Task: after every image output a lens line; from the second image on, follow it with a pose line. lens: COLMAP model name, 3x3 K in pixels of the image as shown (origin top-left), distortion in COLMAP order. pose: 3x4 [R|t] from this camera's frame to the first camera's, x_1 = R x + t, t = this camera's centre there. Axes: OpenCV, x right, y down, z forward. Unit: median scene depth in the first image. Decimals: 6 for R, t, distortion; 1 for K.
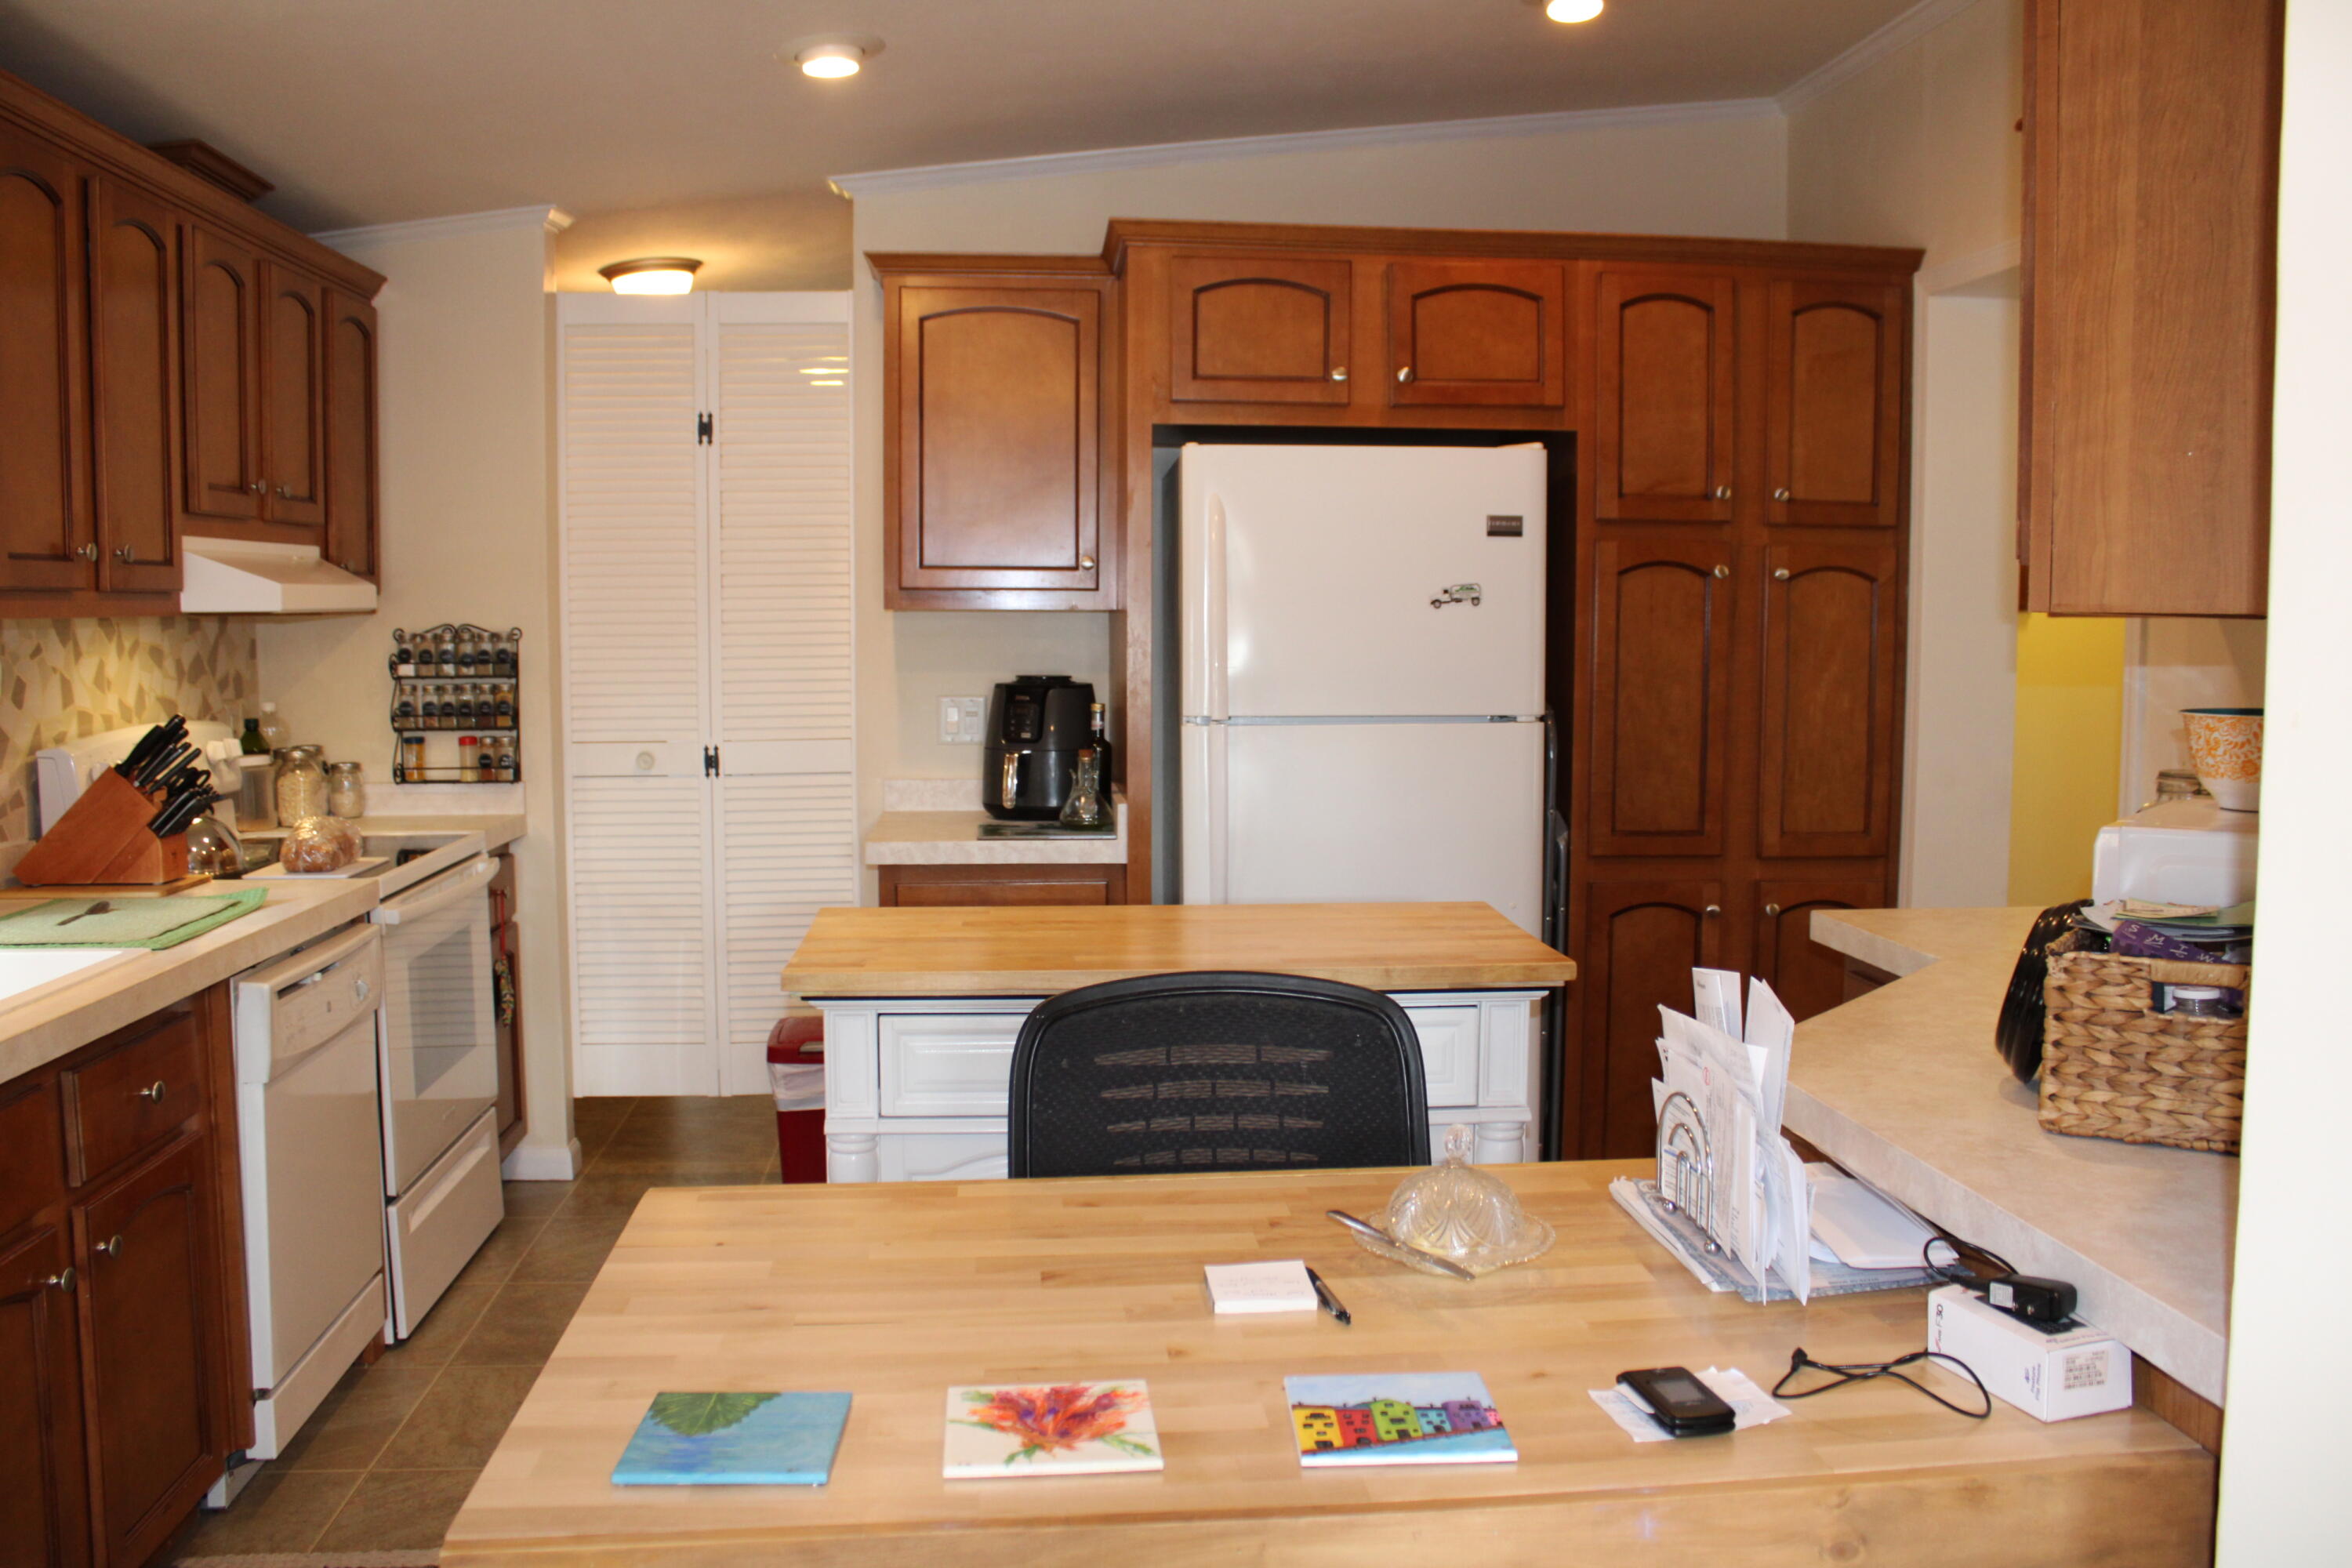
lens RADIAL K [[1984.8, 0, 1176.0], [0, 1984.8, 784.0], [0, 0, 1]] dist [-0.154798, 0.143787]
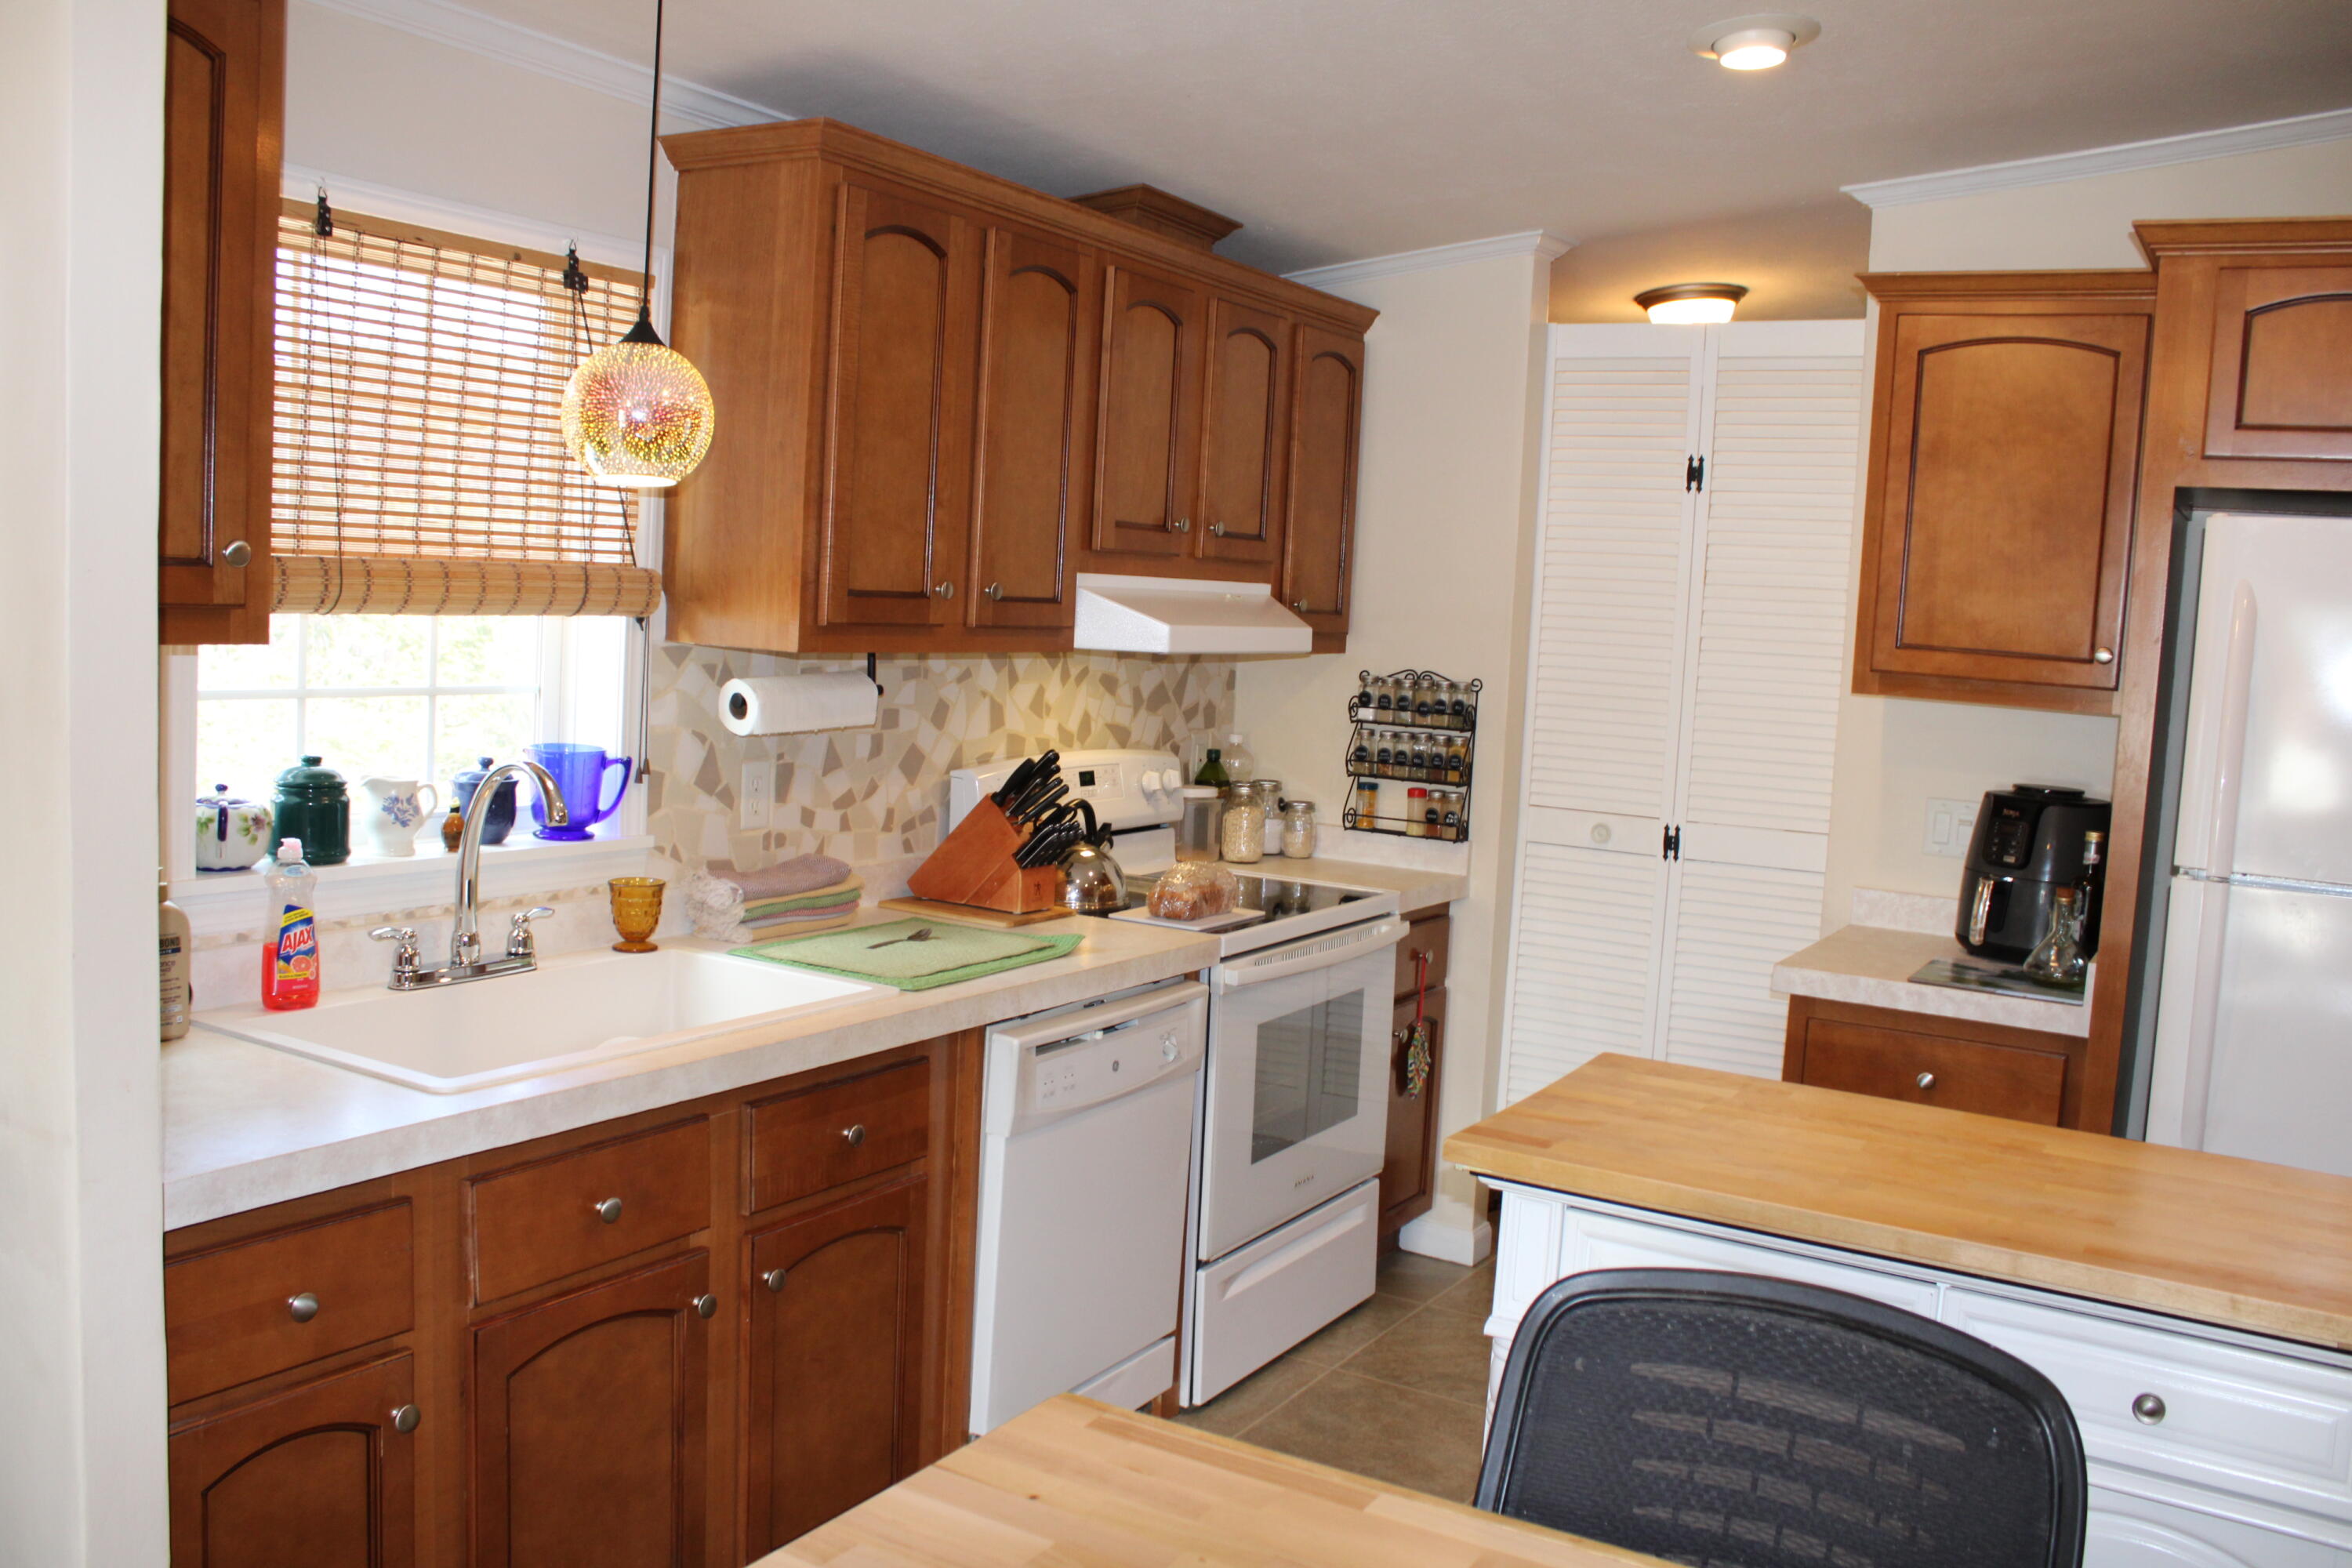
lens RADIAL K [[1984.8, 0, 1176.0], [0, 1984.8, 784.0], [0, 0, 1]] dist [-0.154798, 0.143787]
pose [[0.805079, 0.099149, -0.584822, 0.115236], [-0.104917, 0.994188, 0.024121, -0.039521], [0.583815, 0.041938, 0.810803, 0.150374]]
